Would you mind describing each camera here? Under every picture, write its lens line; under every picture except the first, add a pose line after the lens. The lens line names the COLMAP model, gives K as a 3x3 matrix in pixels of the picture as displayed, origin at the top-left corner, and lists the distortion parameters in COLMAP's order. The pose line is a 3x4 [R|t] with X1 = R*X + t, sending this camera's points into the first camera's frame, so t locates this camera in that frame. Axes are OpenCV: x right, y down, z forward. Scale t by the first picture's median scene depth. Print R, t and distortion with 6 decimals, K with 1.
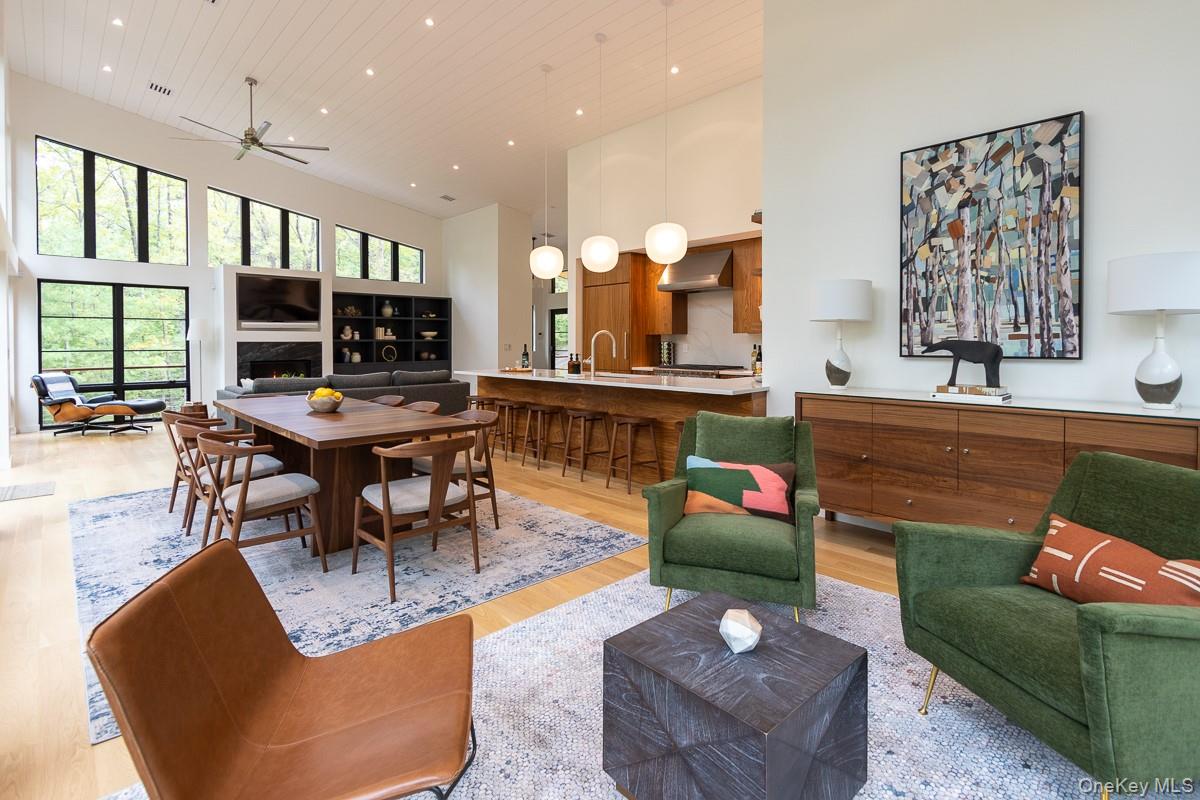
lens RADIAL K [[573.2, 0, 599.4], [0, 573.2, 401.0], [0, 0, 1]] dist [0.003269, -0.002055]
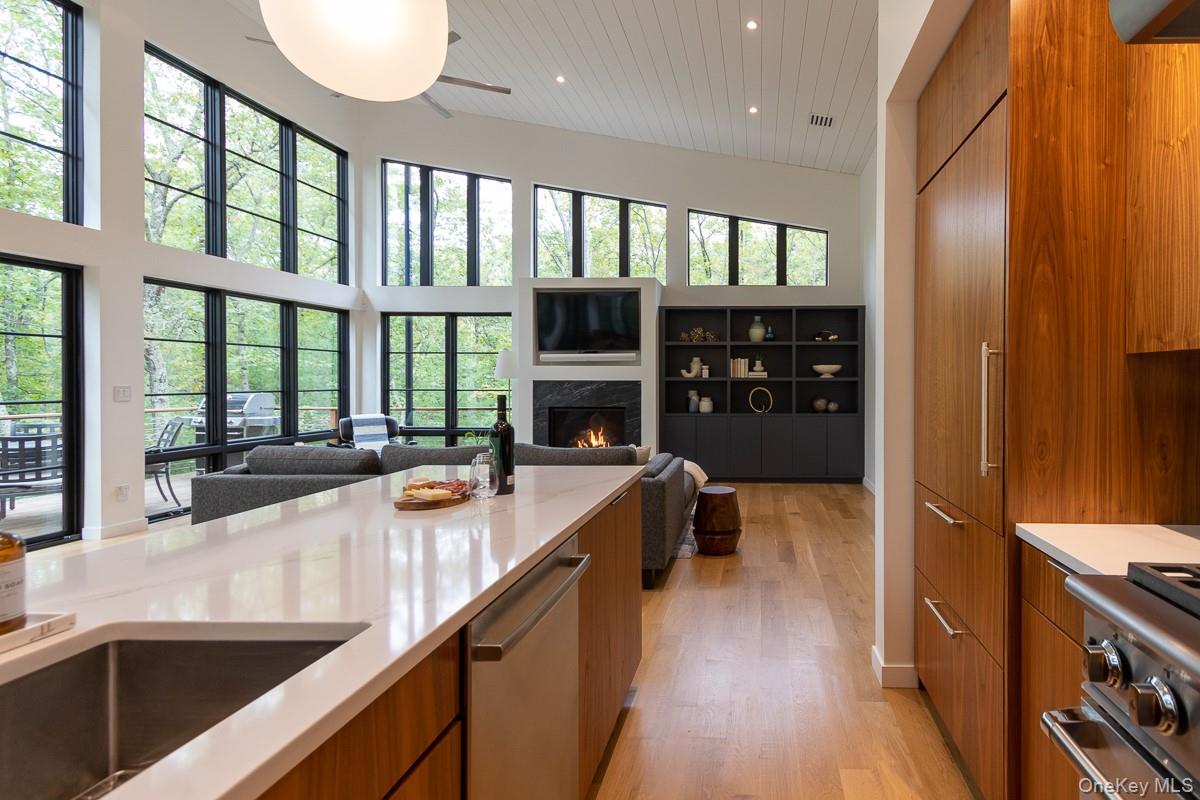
lens RADIAL K [[698.0, 0, 599.4], [0, 698.0, 394.2], [0, 0, 1]] dist [0.005953, 0.000665]
pose [[0.685810, 0.019105, -0.727530, 0.079096], [-0.078961, 0.995708, -0.048285, -0.044345], [0.723485, 0.090561, 0.684375, 0.406730]]
